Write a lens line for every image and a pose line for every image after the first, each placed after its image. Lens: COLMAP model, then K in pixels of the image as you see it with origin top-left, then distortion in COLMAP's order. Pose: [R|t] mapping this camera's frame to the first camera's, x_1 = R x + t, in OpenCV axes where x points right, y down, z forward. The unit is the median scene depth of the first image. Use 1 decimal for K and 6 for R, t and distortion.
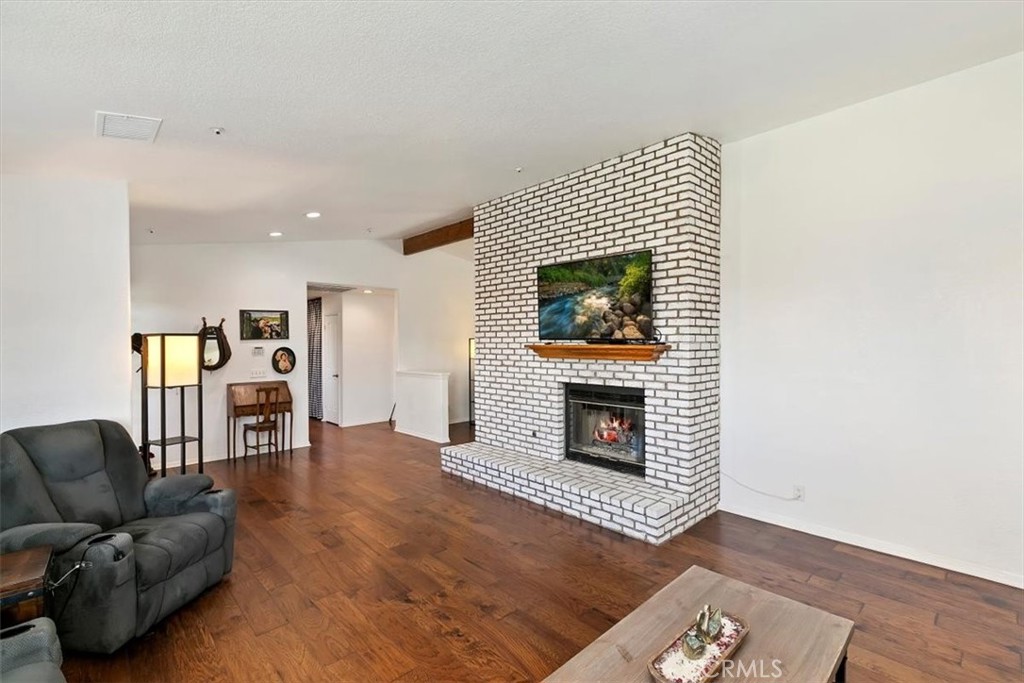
lens RADIAL K [[457.4, 0, 510.7], [0, 457.4, 341.0], [0, 0, 1]] dist [-0.003757, -0.000067]
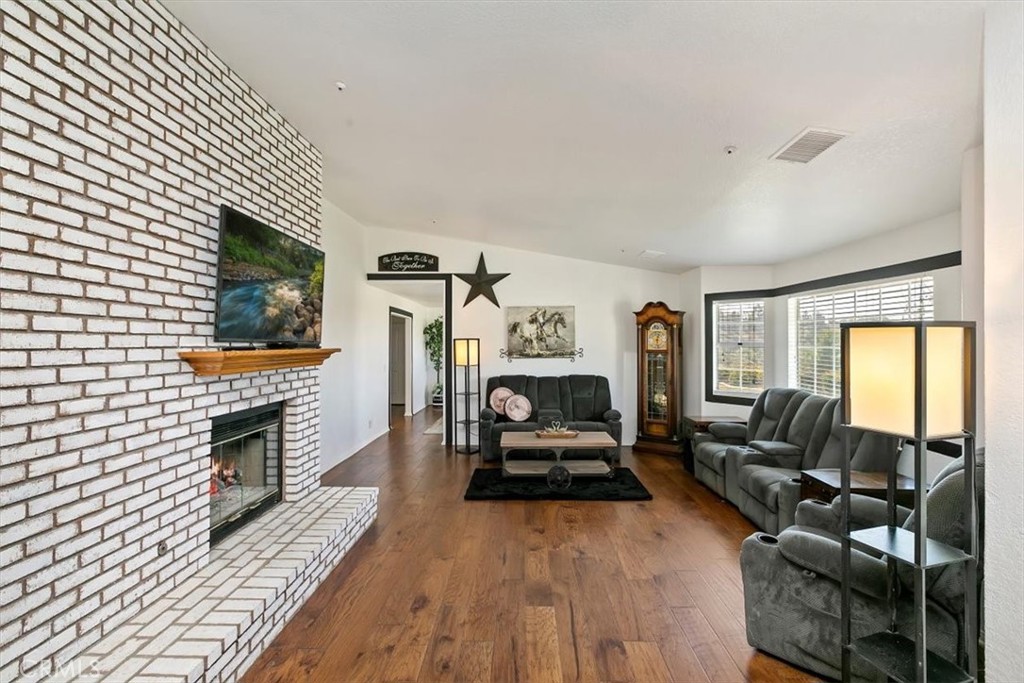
lens RADIAL K [[457.4, 0, 510.9], [0, 457.4, 340.3], [0, 0, 1]] dist [-0.003757, -0.000067]
pose [[-0.710006, 0.012032, 0.704093, -0.554529], [0.005246, 0.999917, -0.011797, 0.003739], [-0.704177, -0.004682, -0.710009, 1.157123]]
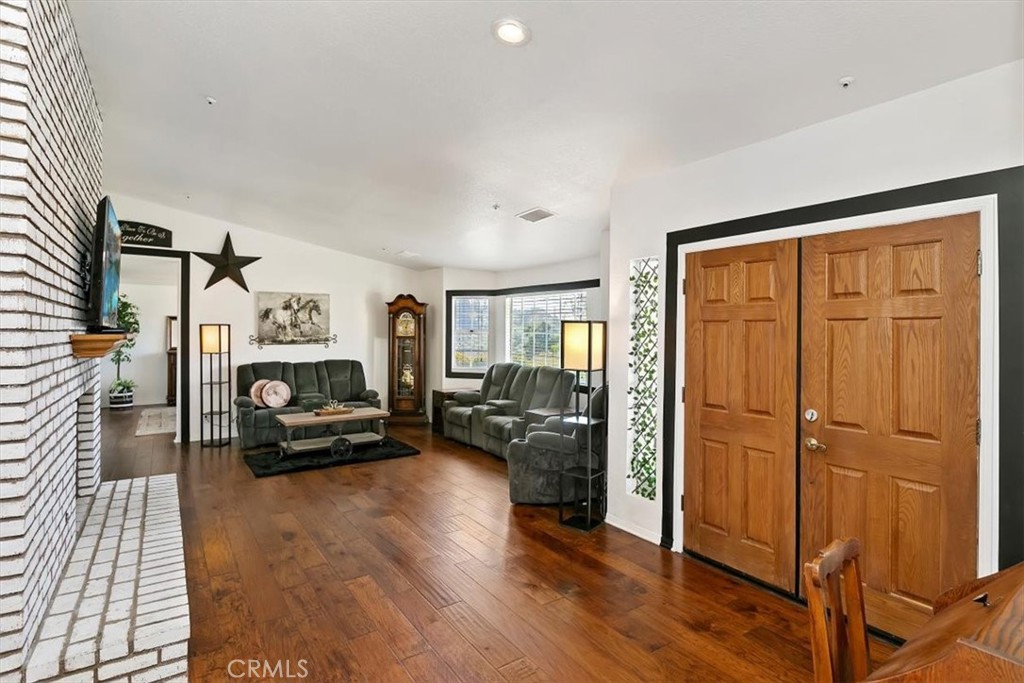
lens RADIAL K [[511.2, 0, 508.9], [0, 511.2, 339.0], [0, 0, 1]] dist [0.001315, -0.000350]
pose [[-0.986733, 0.000523, 0.162352, -0.538262], [0.002563, 0.999920, 0.012357, 0.007878], [-0.162332, 0.012609, -0.986656, 1.564497]]
